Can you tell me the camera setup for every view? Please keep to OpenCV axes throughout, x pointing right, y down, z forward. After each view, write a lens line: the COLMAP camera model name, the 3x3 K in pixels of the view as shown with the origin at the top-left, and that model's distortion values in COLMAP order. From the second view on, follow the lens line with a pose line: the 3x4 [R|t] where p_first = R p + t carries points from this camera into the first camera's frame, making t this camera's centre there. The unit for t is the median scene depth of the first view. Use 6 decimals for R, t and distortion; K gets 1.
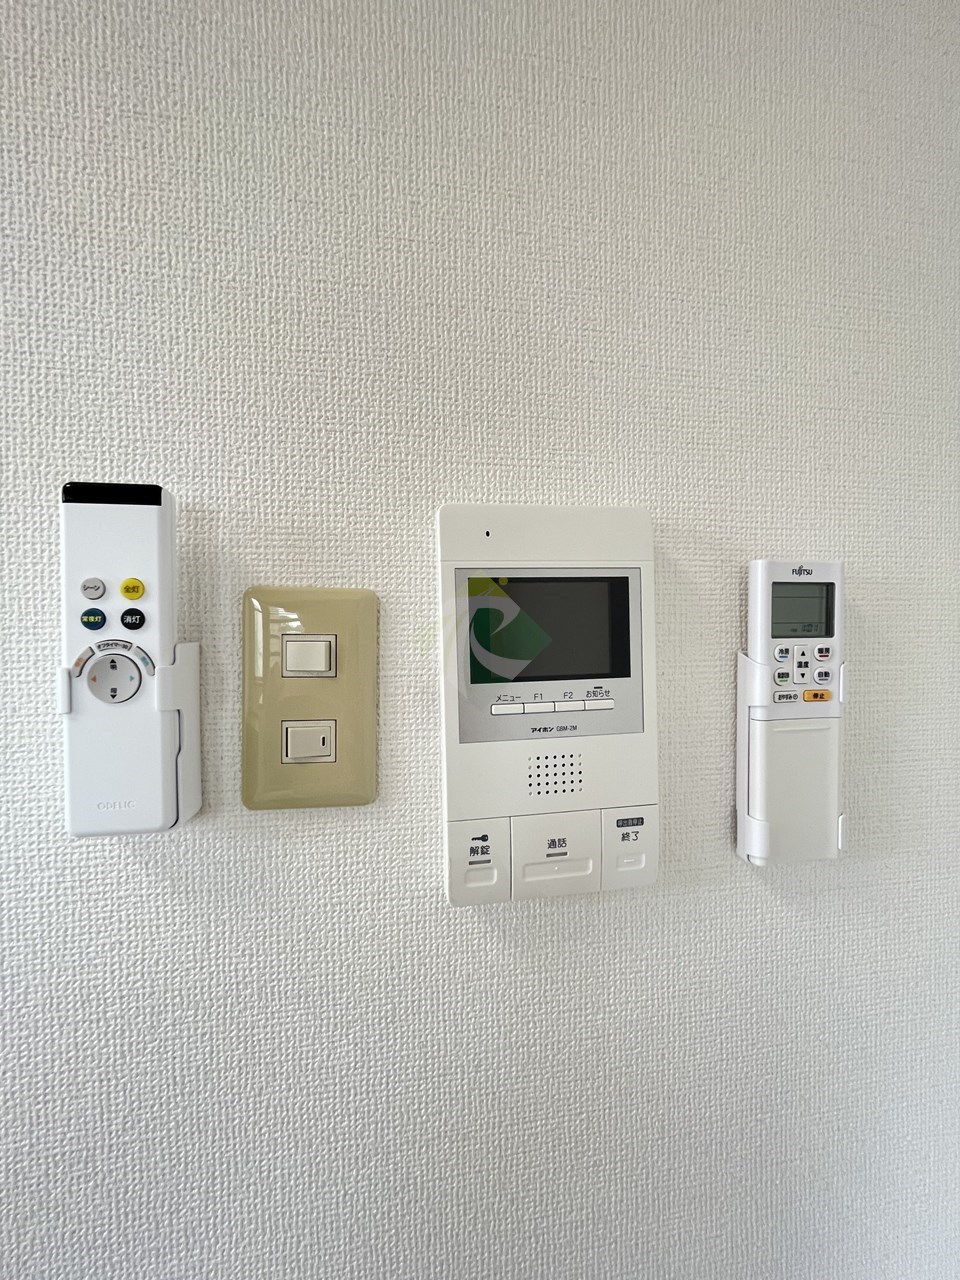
lens RADIAL K [[514.6, 0, 479.4], [0, 514.6, 637.5], [0, 0, 1]] dist [-0.000444, 0.000054]
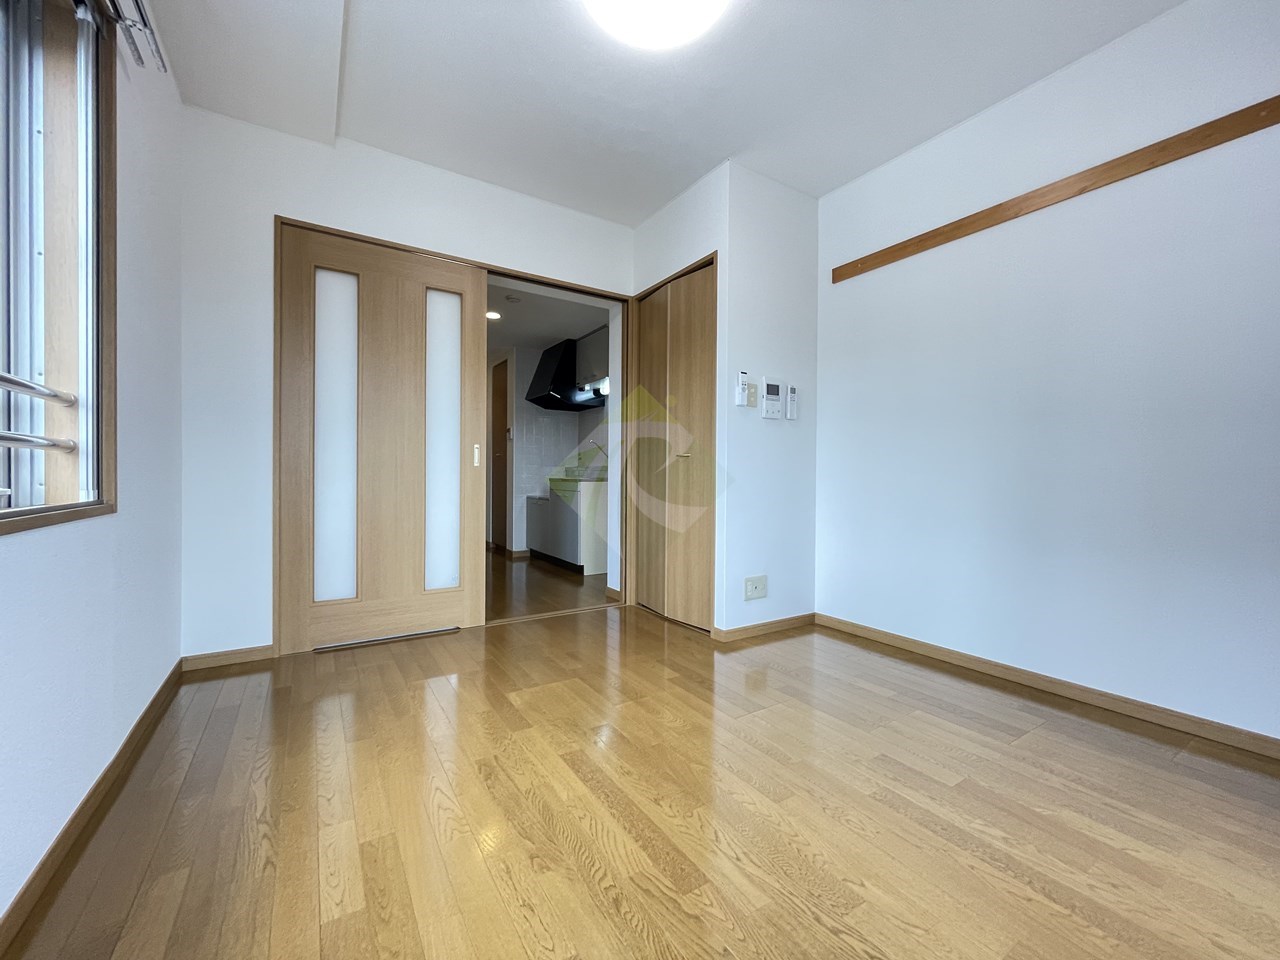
lens RADIAL K [[514.6, 0, 640.0], [0, 514.6, 479.2], [0, 0, 1]] dist [-0.000444, 0.000054]
pose [[0.924602, 0.005671, 0.380893, -5.938757], [-0.002602, 0.999960, -0.008571, 1.777737], [-0.380927, 0.006934, 0.924579, -7.102057]]
